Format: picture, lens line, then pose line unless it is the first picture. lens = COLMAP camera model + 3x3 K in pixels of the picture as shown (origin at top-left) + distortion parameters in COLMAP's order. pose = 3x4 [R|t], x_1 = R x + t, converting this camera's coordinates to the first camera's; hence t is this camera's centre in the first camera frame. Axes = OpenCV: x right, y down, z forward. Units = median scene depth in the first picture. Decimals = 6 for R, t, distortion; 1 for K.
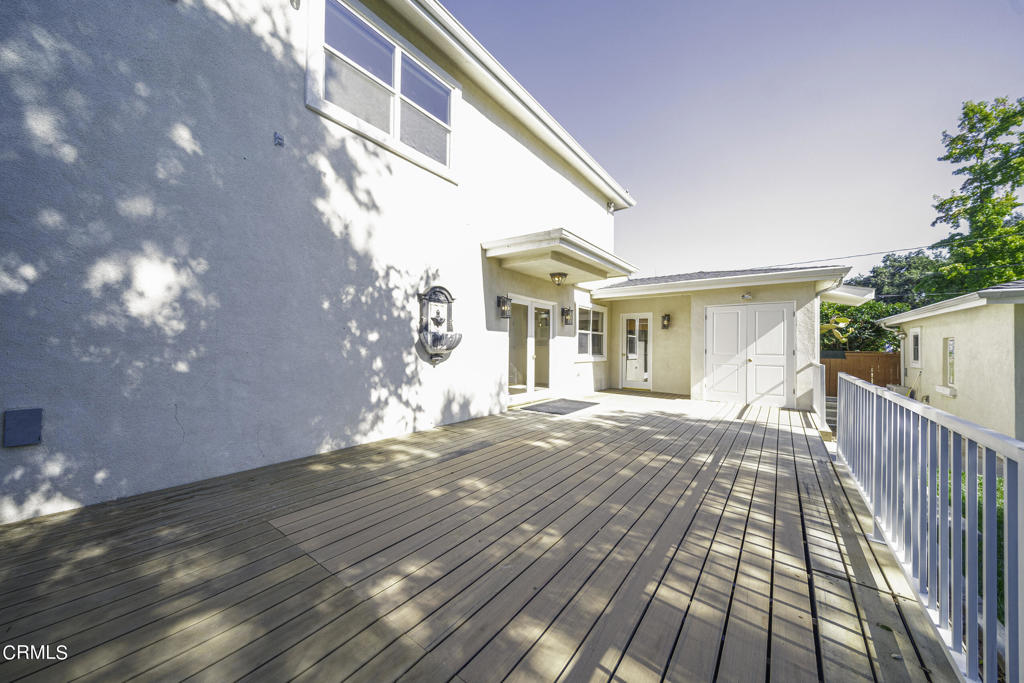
lens RADIAL K [[346.0, 0, 512.0], [0, 346.0, 341.5], [0, 0, 1]] dist [-0.005349, 0.000045]
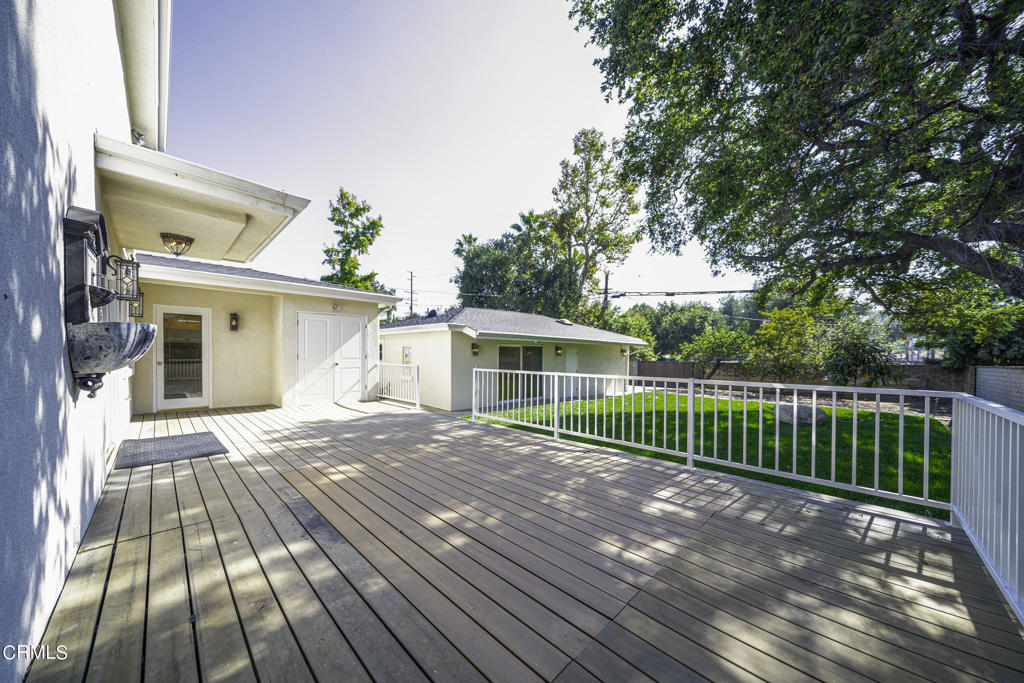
lens RADIAL K [[355.6, 0, 493.5], [0, 355.6, 353.6], [0, 0, 1]] dist [0.000193, -0.000026]
pose [[0.161632, -0.006392, 0.986830, -0.411931], [-0.018182, 0.999790, 0.009454, -0.000235], [-0.986684, -0.019470, 0.161482, 0.325249]]
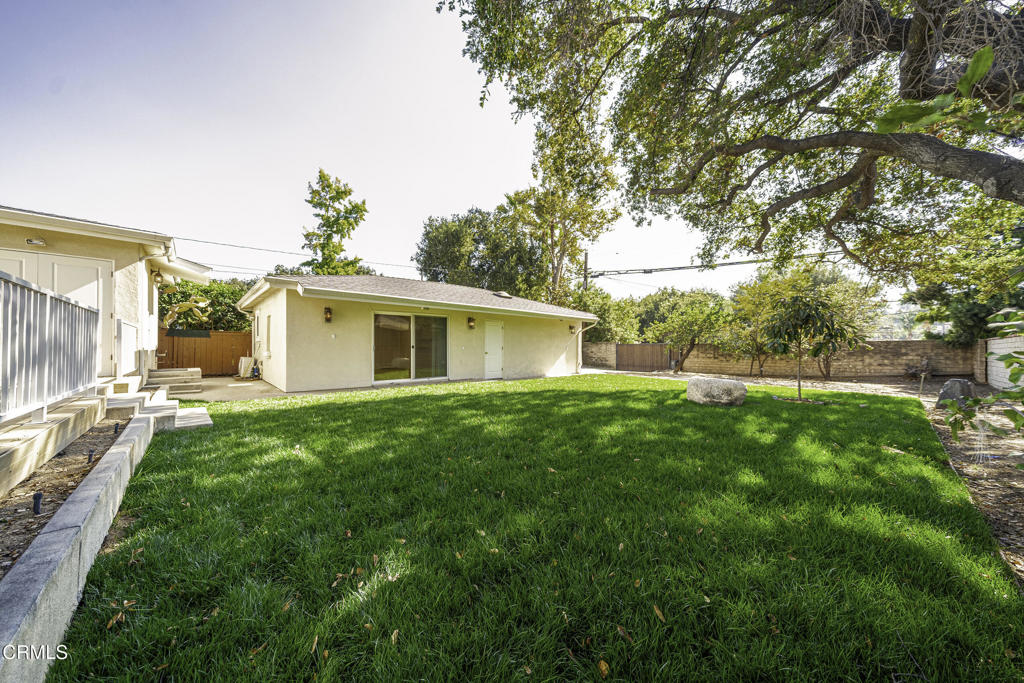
lens RADIAL K [[346.1, 0, 512.0], [0, 346.1, 341.5], [0, 0, 1]] dist [0.019418, 0.000045]
pose [[0.171140, 0.003853, 0.985239, 0.060376], [-0.010703, 0.999941, -0.002051, 0.094195], [-0.985189, -0.010194, 0.171171, -0.233480]]
